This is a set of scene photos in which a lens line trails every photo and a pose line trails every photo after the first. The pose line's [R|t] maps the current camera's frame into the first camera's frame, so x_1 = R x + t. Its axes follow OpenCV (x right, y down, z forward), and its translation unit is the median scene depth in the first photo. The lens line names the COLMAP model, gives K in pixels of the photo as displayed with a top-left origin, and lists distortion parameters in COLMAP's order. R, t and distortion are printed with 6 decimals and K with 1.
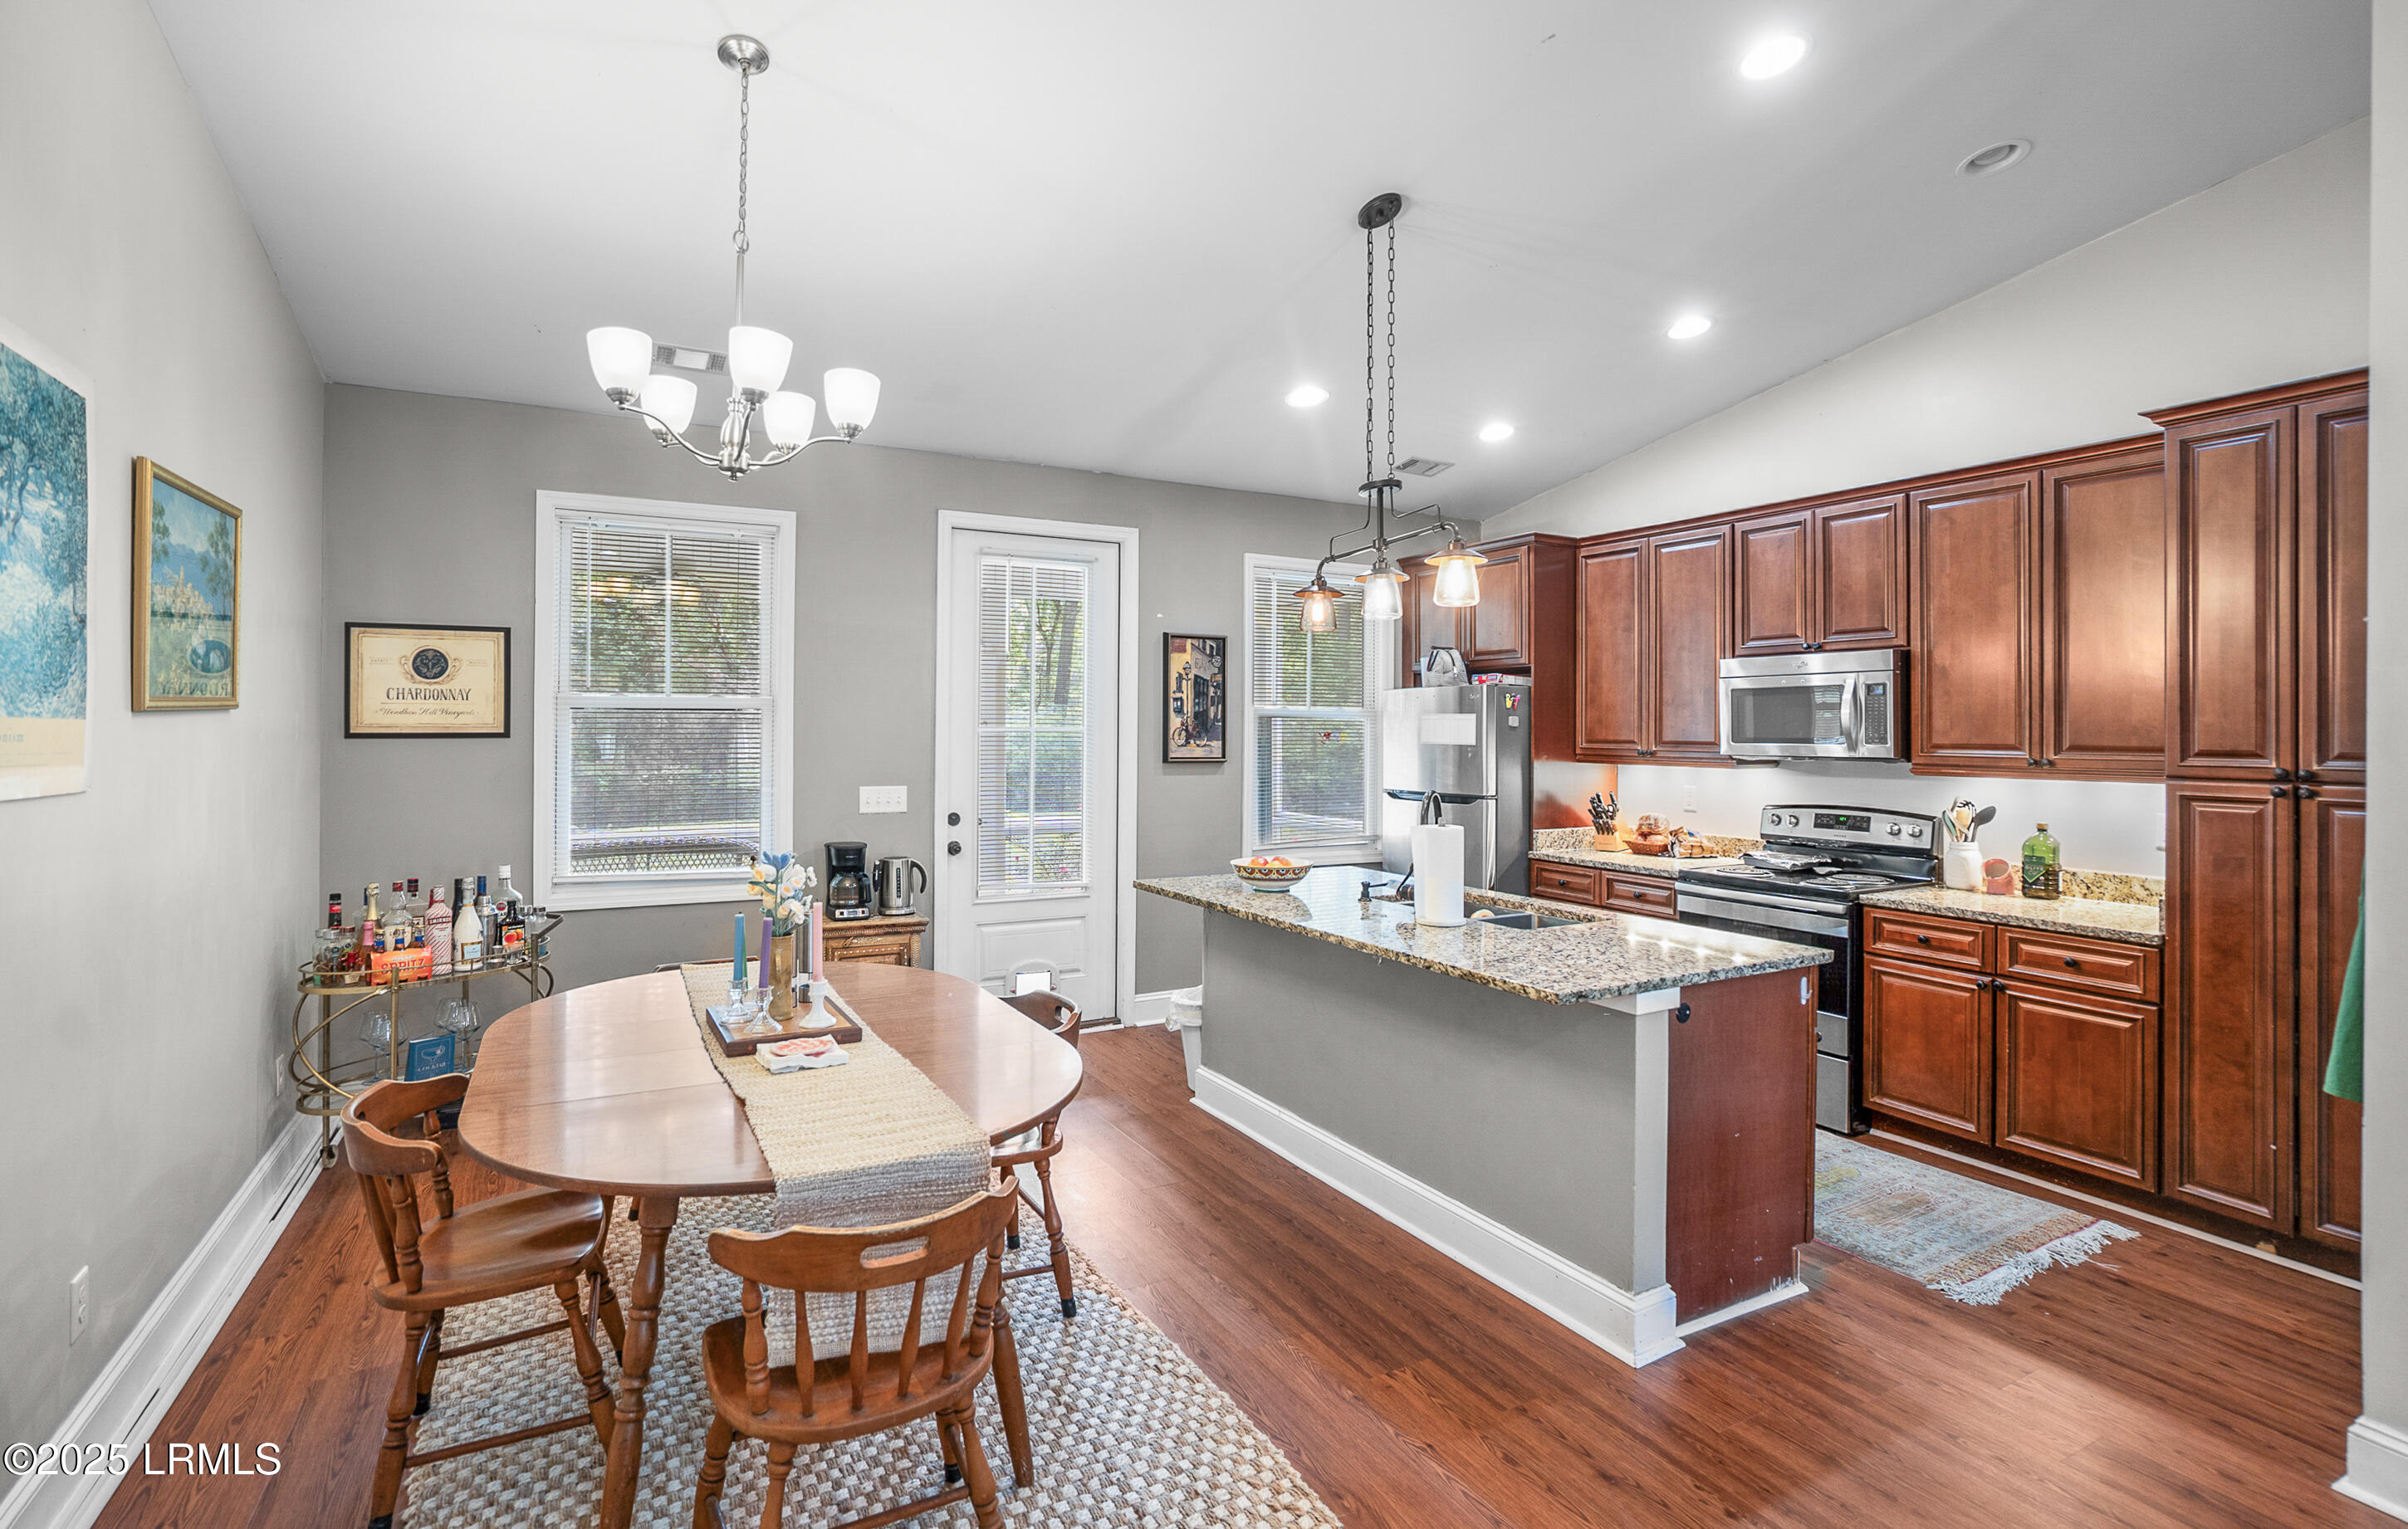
lens RADIAL K [[1134.8, 0, 1201.9], [0, 1134.8, 720.2], [0, 0, 1]] dist [-0.039143, 0.020273]
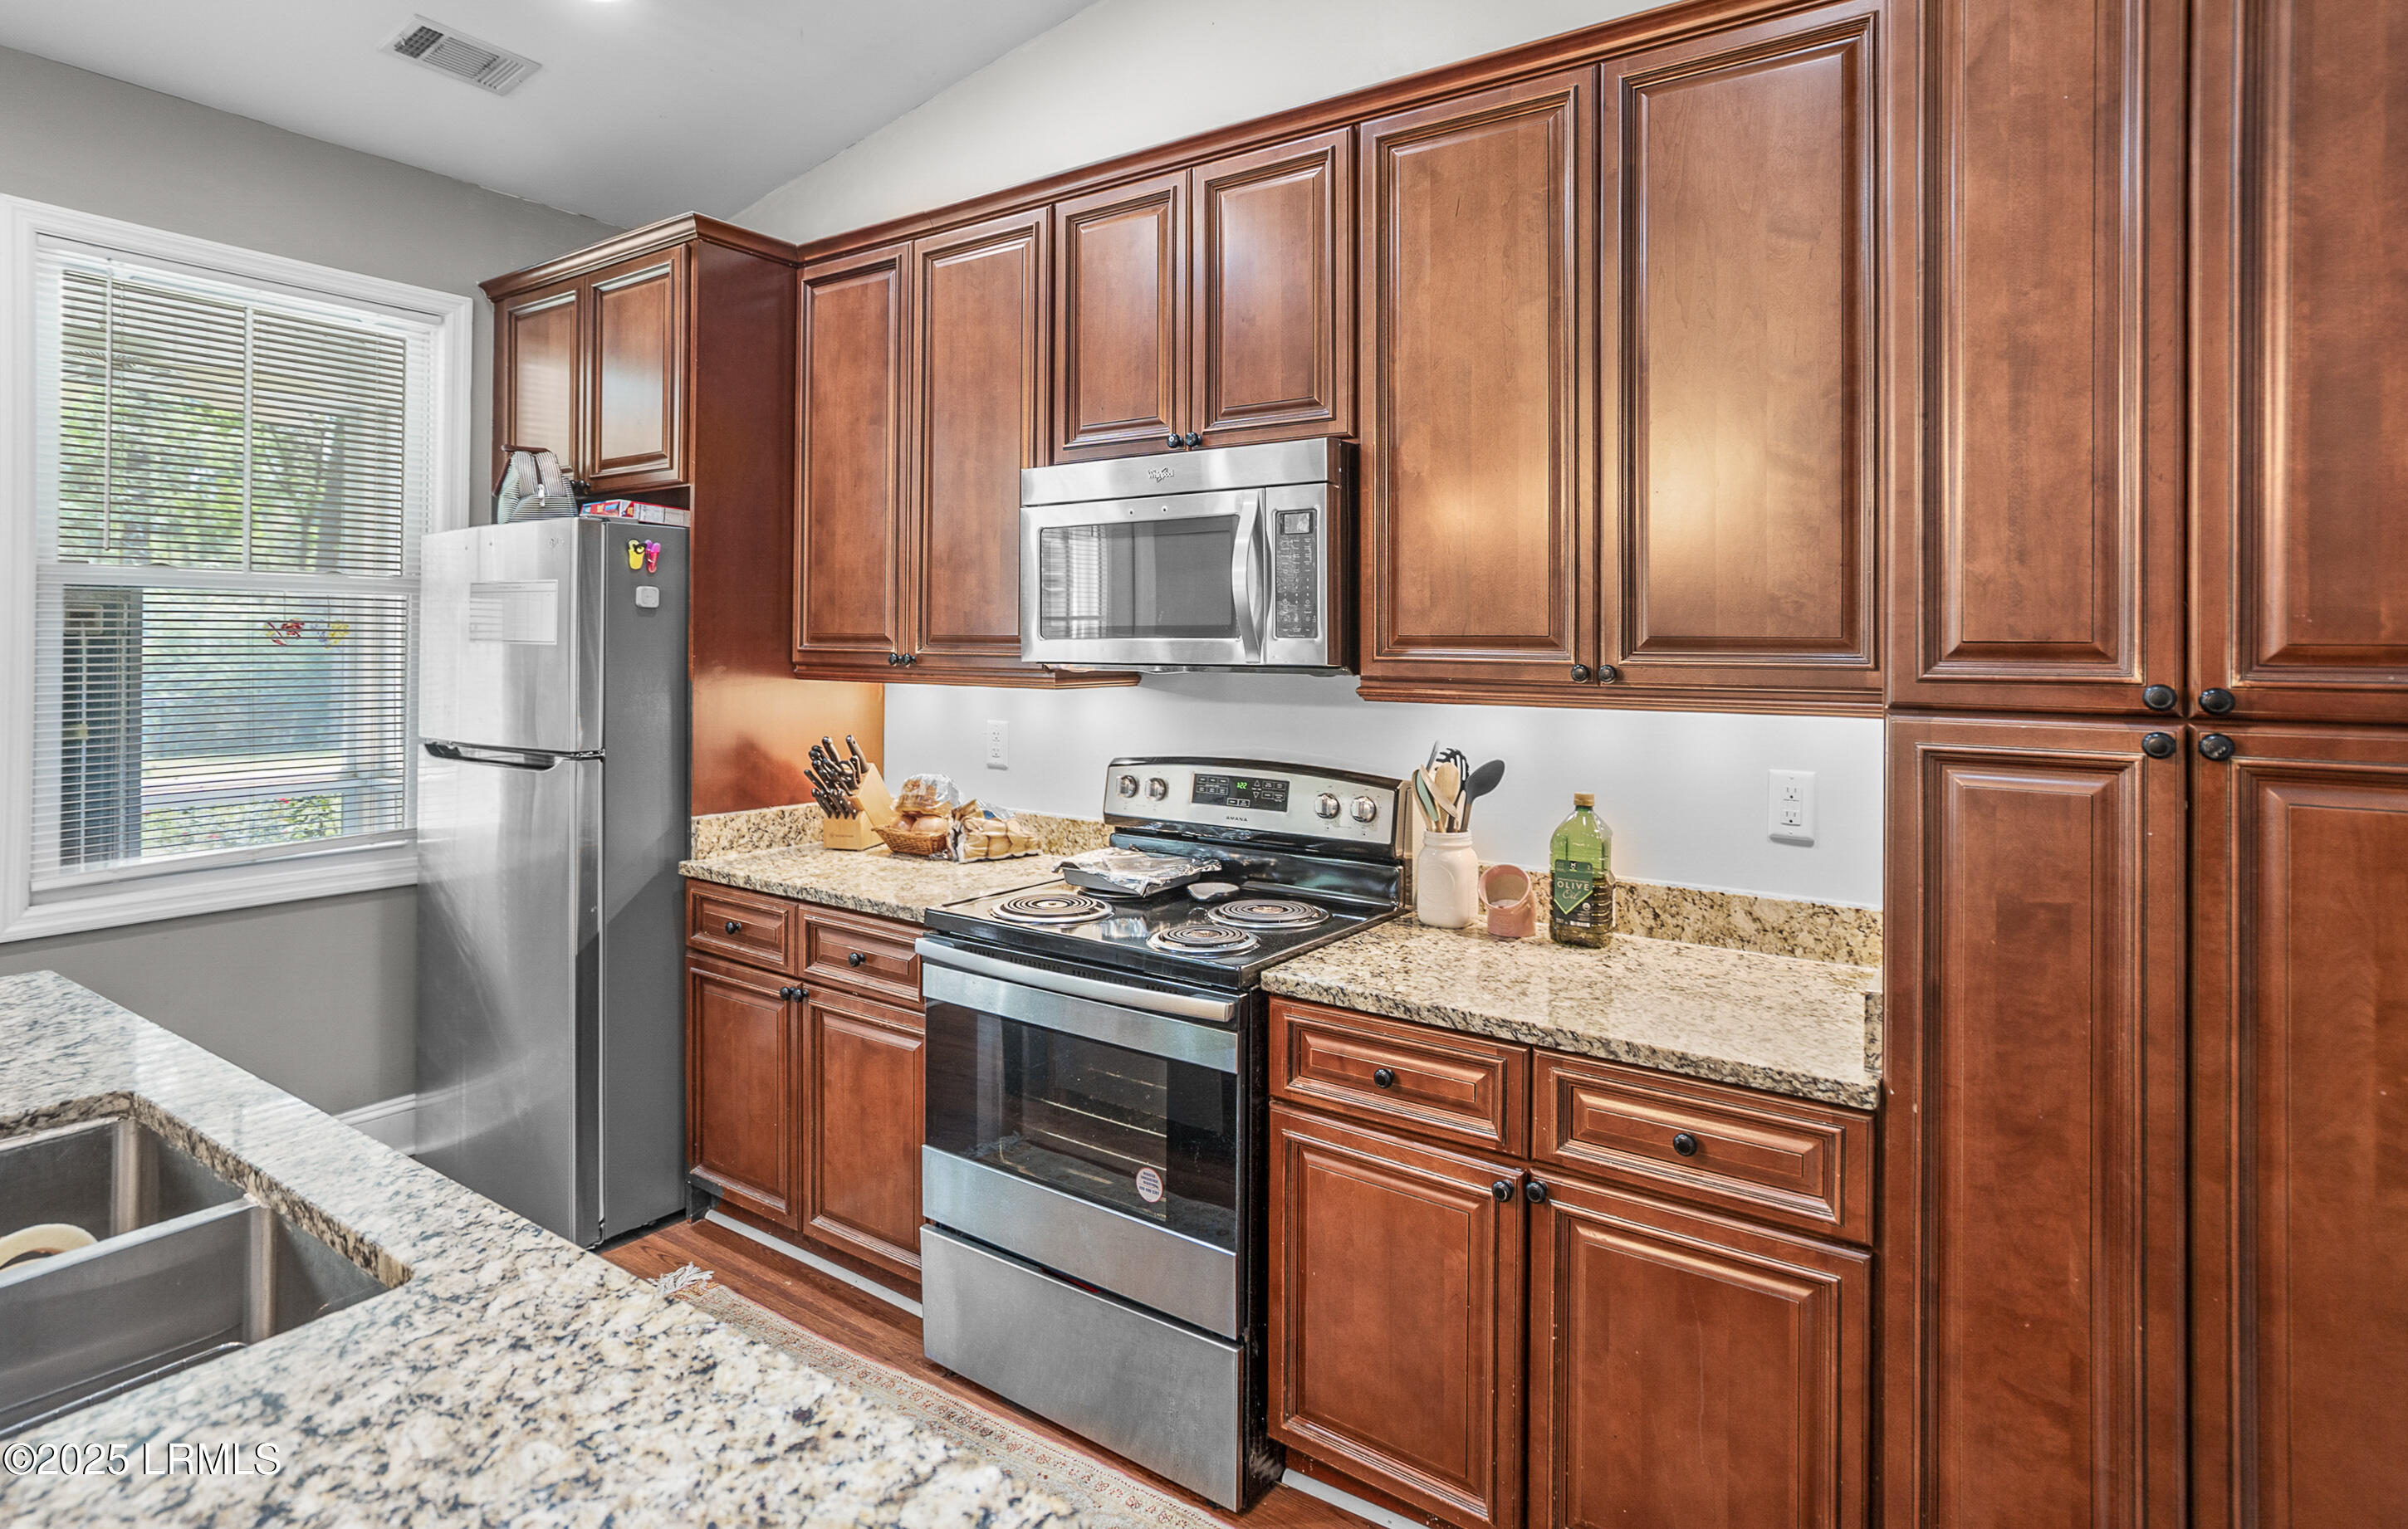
lens RADIAL K [[1263.8, 0, 1202.4], [0, 1263.8, 626.1], [0, 0, 1]] dist [-0.019406, 0.001078]
pose [[0.899071, 0.004271, 0.437783, 0.354475], [-0.004343, 0.999990, -0.000836, 0.018391], [-0.437782, -0.001150, 0.899080, 0.573776]]
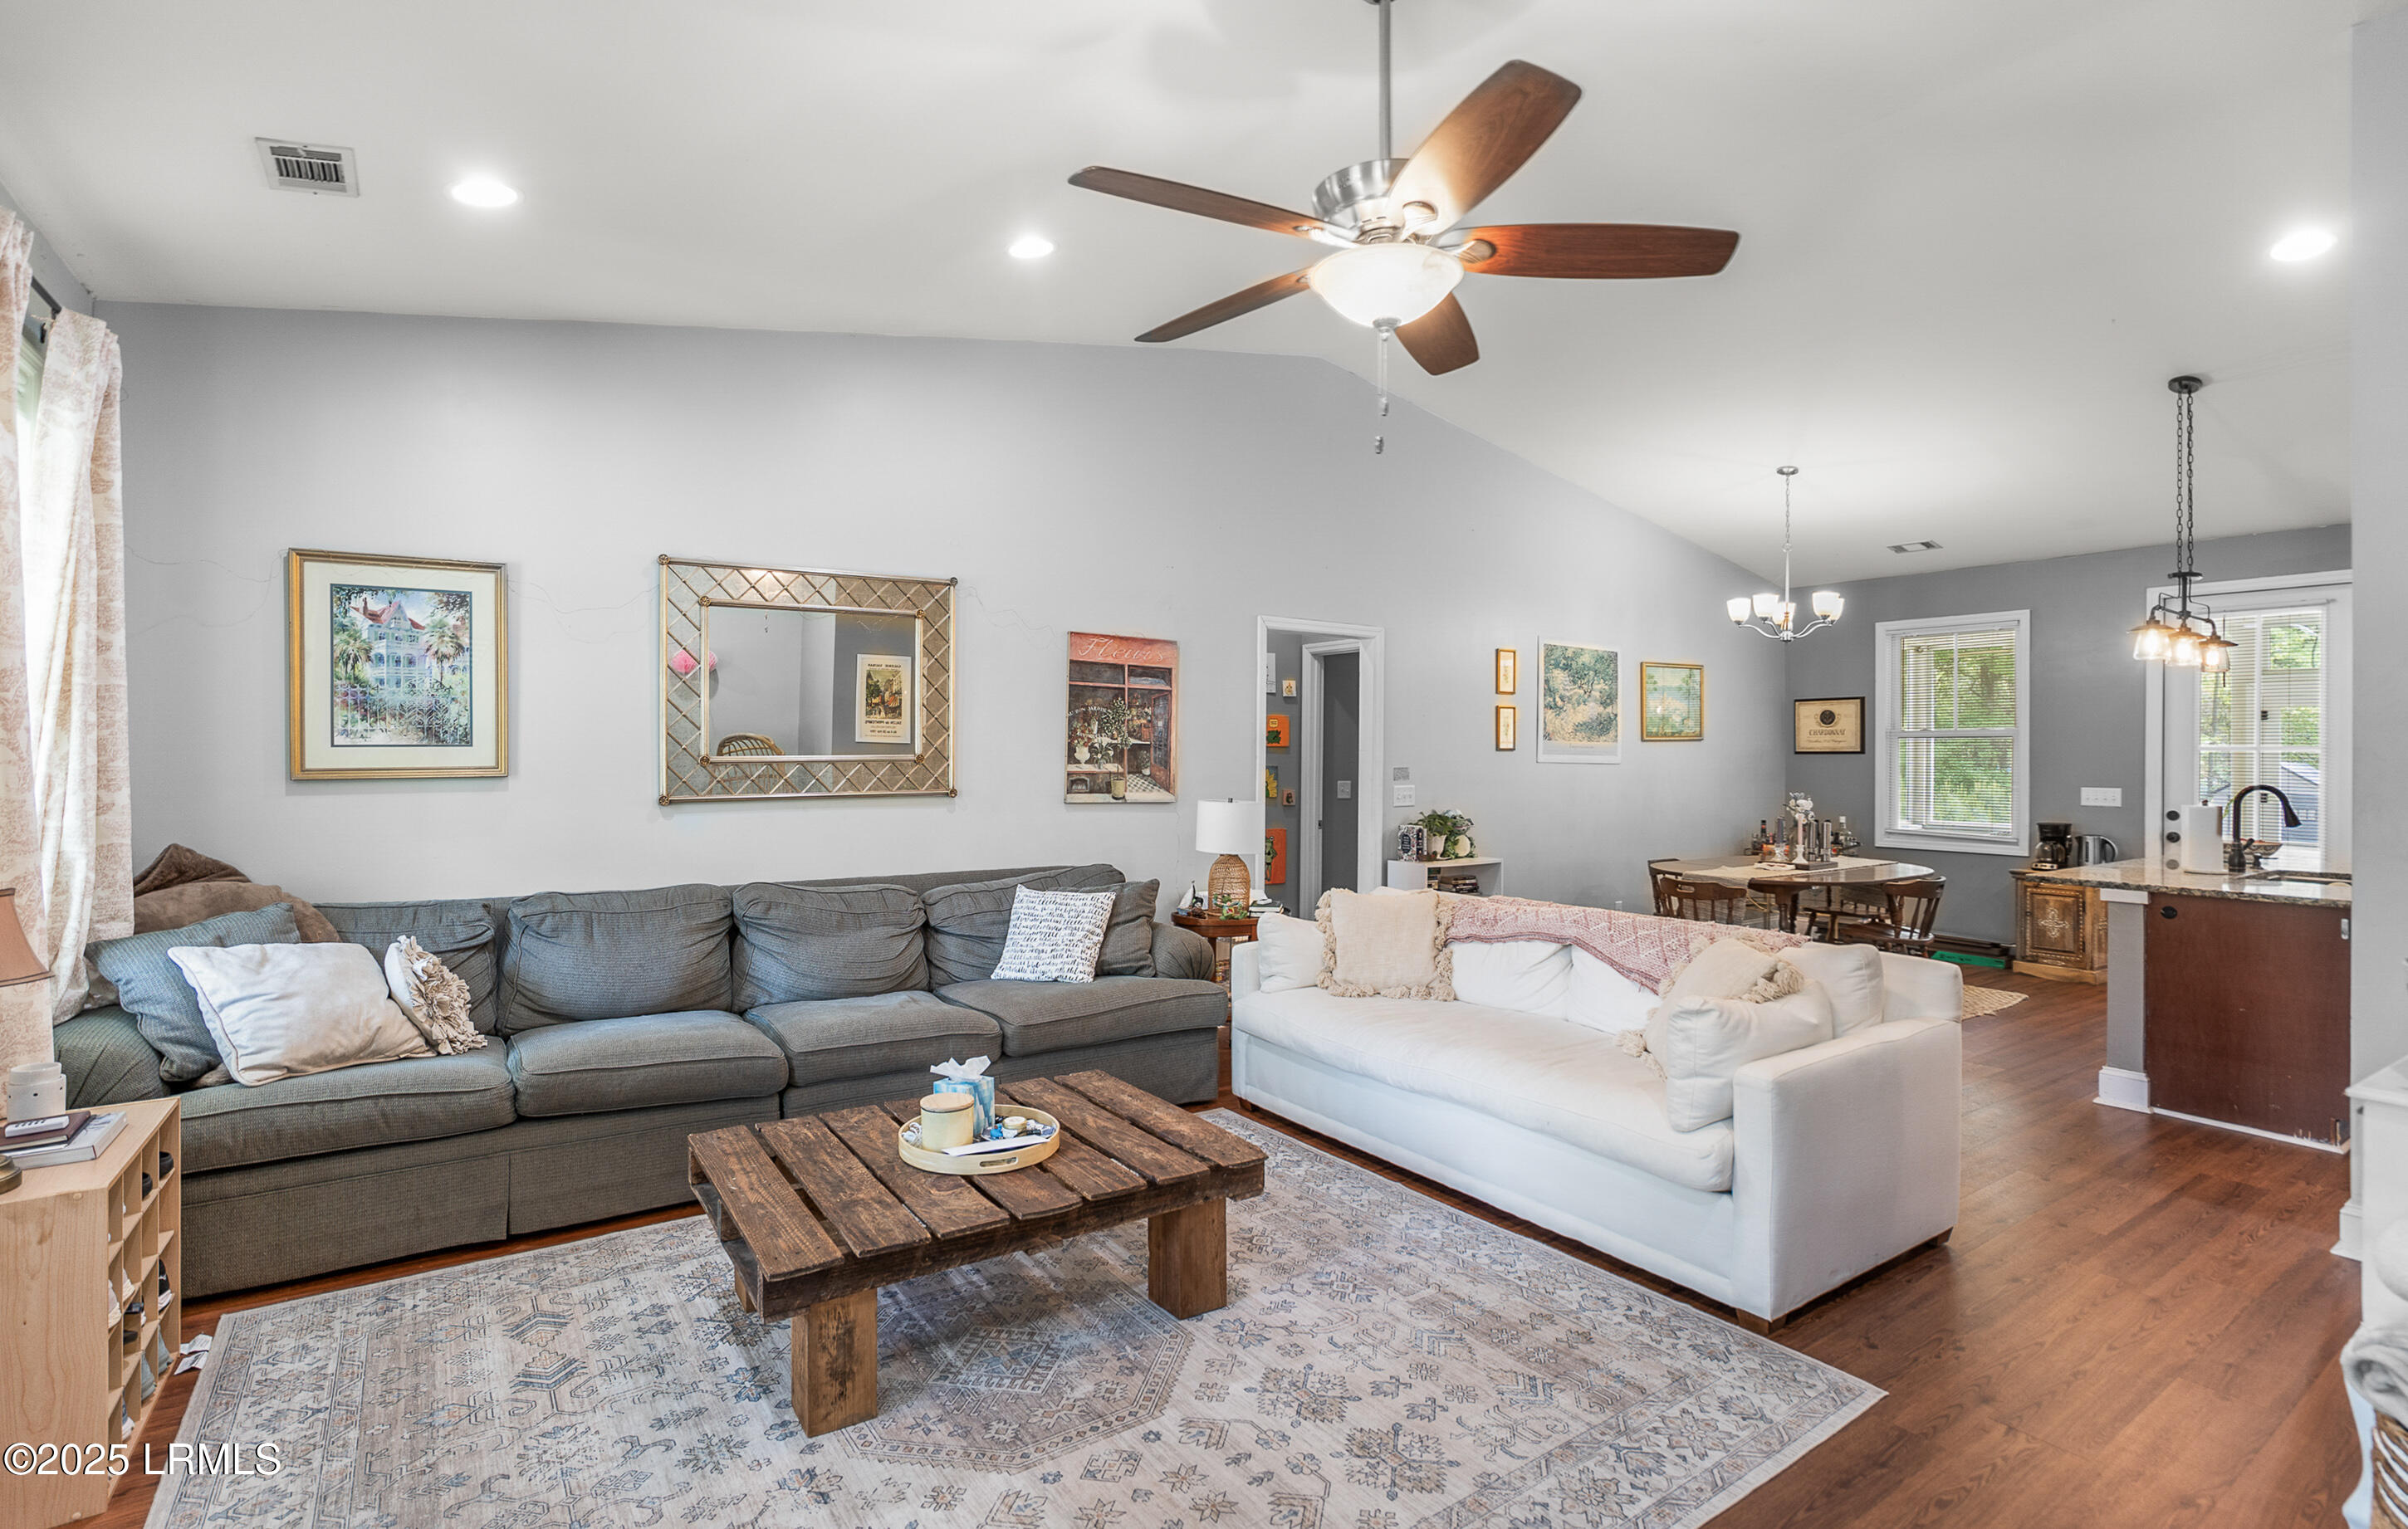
lens RADIAL K [[1117.3, 0, 1204.5], [0, 1117.3, 757.4], [0, 0, 1]] dist [-0.017264, 0.000411]
pose [[0.111144, -0.003630, -0.993798, 1.266004], [0.000292, 0.999993, -0.003620, 0.031020], [0.993804, 0.000112, 0.111144, -0.371587]]
